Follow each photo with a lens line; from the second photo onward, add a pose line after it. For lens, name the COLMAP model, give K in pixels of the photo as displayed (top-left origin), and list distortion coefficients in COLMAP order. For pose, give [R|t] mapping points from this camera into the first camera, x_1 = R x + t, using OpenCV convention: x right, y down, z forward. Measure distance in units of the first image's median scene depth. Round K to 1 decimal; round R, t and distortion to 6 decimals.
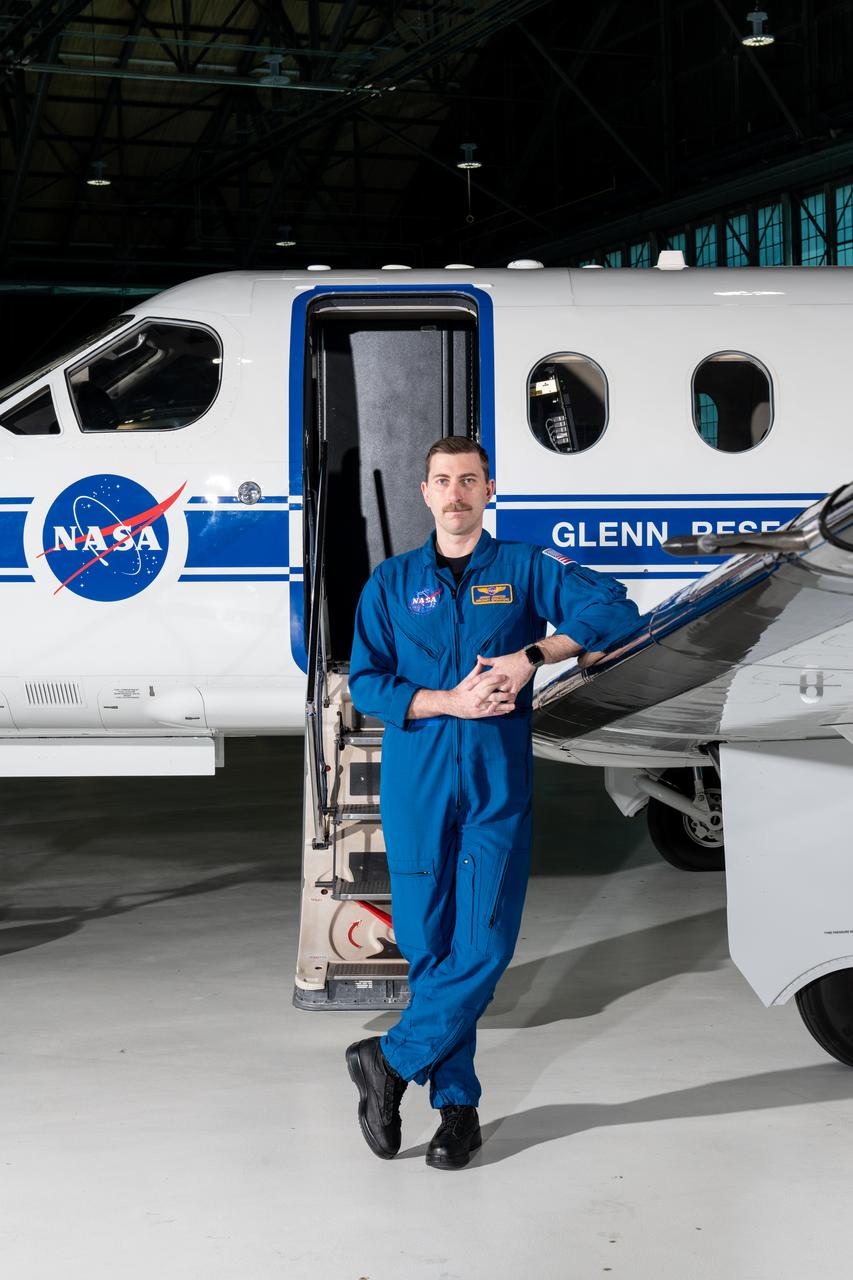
lens RADIAL K [[2195.1, 0, 460.8], [0, 2195.1, 641.0], [0, 0, 1]] dist [0.013836, 0.020739]
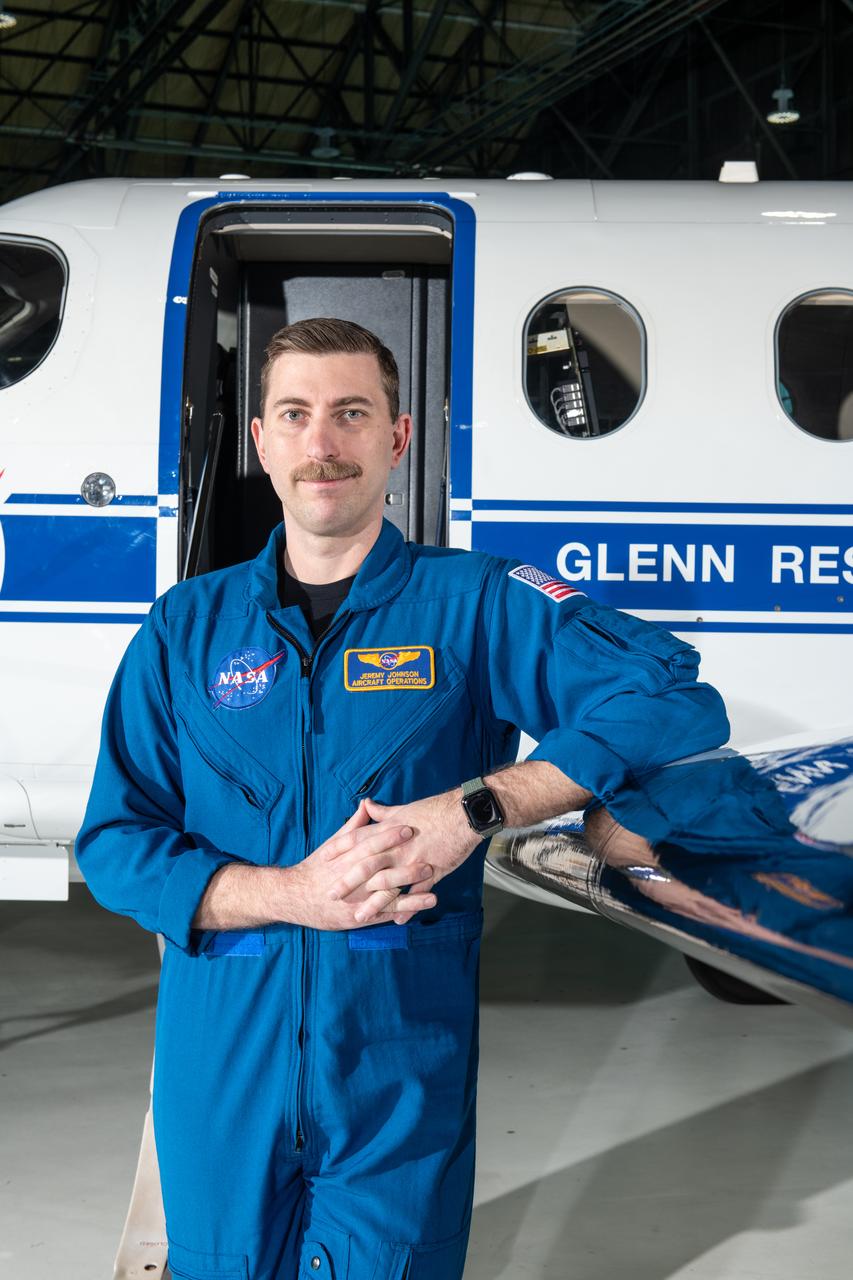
lens RADIAL K [[1914.5, 0, 425.0], [0, 1914.5, 623.8], [0, 0, 1]] dist [0.017633, 0.037327]
pose [[0.999034, 0.020478, -0.038875, 0.024991], [-0.021525, 0.999412, -0.026703, -0.013807], [0.038305, 0.027514, 0.998887, 0.429048]]
